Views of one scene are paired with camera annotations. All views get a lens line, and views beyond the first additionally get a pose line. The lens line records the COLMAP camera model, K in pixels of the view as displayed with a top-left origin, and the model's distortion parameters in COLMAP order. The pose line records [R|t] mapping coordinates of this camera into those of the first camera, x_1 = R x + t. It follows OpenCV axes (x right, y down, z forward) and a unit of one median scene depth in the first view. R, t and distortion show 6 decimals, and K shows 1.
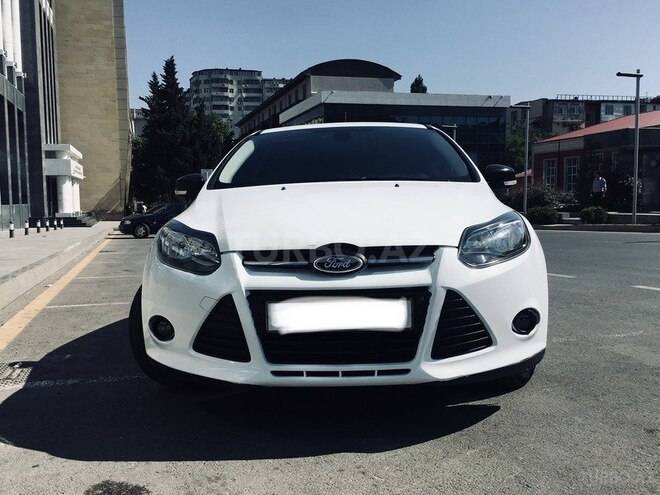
lens RADIAL K [[648.2, 0, 330.0], [0, 648.2, 247.5], [0, 0, 1]] dist [0.072305, -0.106021]
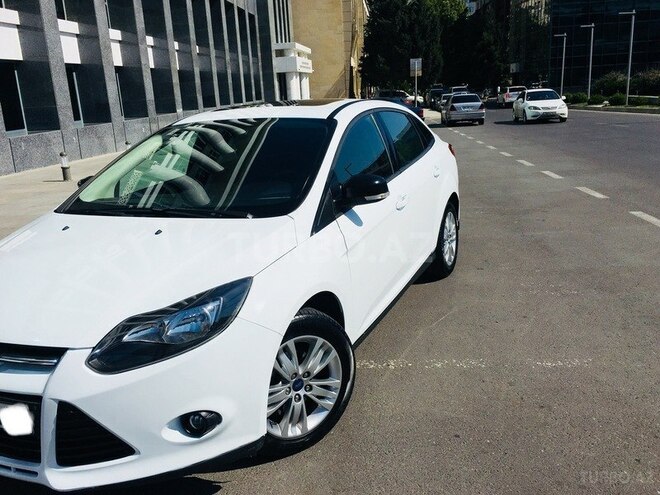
lens RADIAL K [[603.0, 0, 330.0], [0, 603.0, 247.5], [0, 0, 1]] dist [0.053164, -0.018886]
pose [[0.927624, 0.061468, -0.368424, 0.104599], [0.014046, 0.979928, 0.198857, -0.039387], [0.373252, -0.189639, 0.908141, 0.048920]]
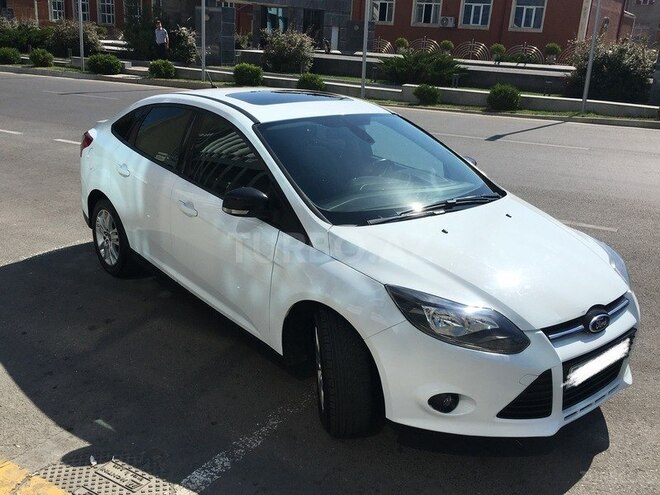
lens RADIAL K [[648.2, 0, 330.0], [0, 648.2, 247.5], [0, 0, 1]] dist [0.072305, -0.106021]
pose [[0.728850, -0.162956, 0.664998, -0.149232], [-0.018540, 0.966210, 0.257087, -0.054386], [-0.684422, -0.199707, 0.701201, 0.062343]]
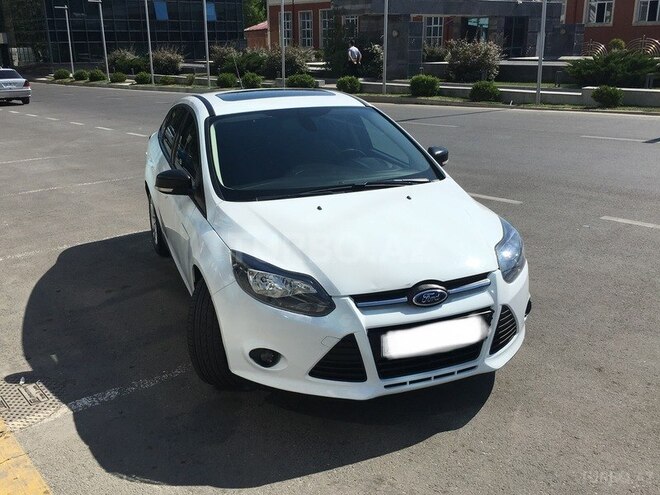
lens RADIAL K [[648.2, 0, 330.0], [0, 648.2, 247.5], [0, 0, 1]] dist [0.072305, -0.106021]
pose [[0.916083, -0.116200, 0.383784, -0.080955], [0.025233, 0.971901, 0.234035, -0.046895], [-0.400194, -0.204712, 0.893274, -0.005019]]
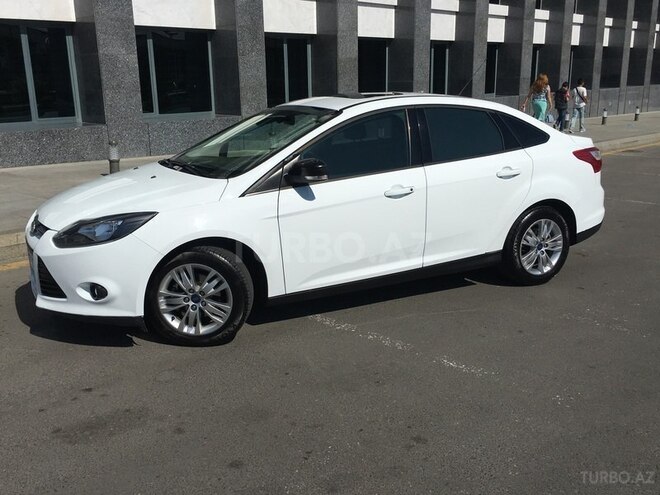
lens RADIAL K [[648.2, 0, 330.0], [0, 648.2, 247.5], [0, 0, 1]] dist [0.072305, -0.106021]
pose [[0.503327, 0.231969, -0.832378, 0.239313], [-0.058750, 0.970250, 0.234867, -0.048338], [0.862097, -0.069313, 0.501981, 0.099569]]
